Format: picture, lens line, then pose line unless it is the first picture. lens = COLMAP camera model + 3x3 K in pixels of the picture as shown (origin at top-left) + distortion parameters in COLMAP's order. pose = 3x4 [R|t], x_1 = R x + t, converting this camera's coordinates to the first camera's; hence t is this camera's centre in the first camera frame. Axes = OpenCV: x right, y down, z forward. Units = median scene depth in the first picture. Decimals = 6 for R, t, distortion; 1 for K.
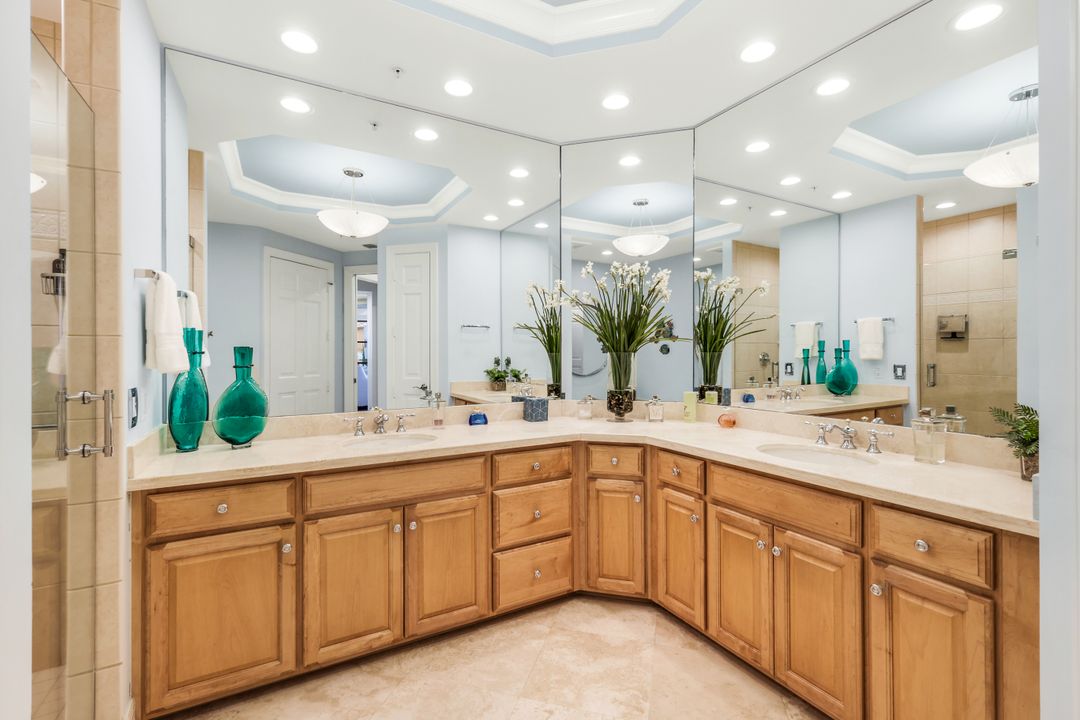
lens RADIAL K [[474.1, 0, 538.2], [0, 474.1, 354.8], [0, 0, 1]] dist [0.006528, 0.000768]
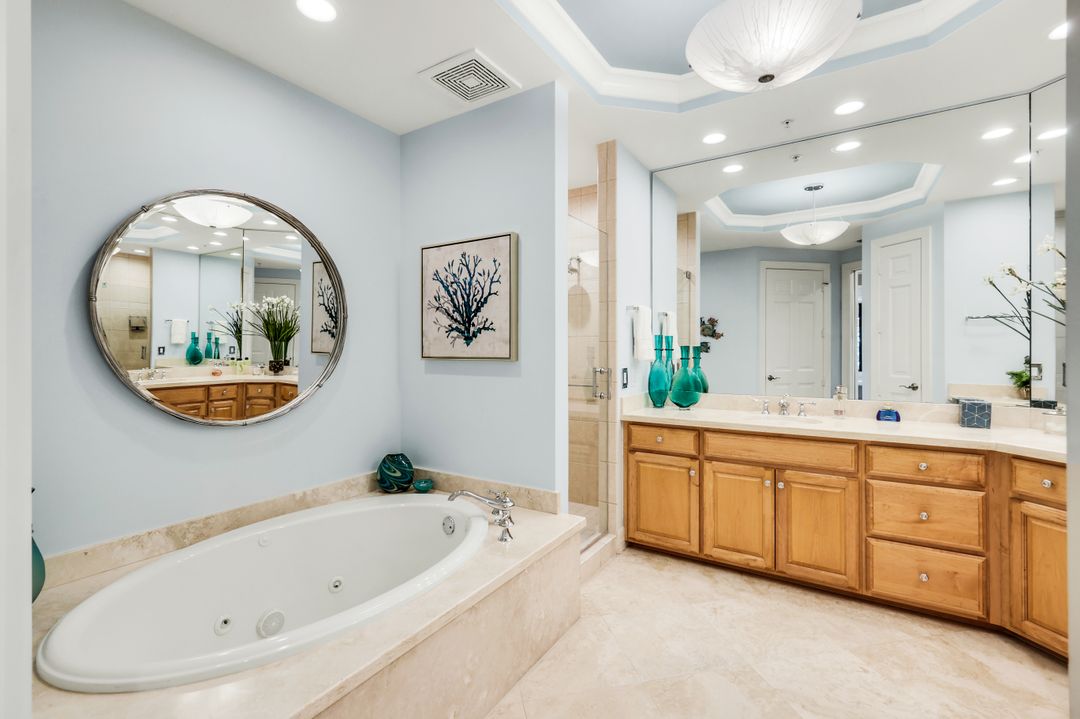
lens RADIAL K [[474.1, 0, 541.1], [0, 474.1, 352.4], [0, 0, 1]] dist [0.006528, 0.000768]
pose [[0.477561, 0.005800, -0.878579, 0.513989], [-0.002755, 0.999983, 0.005104, -0.001833], [0.878594, -0.000017, 0.477569, -0.165551]]
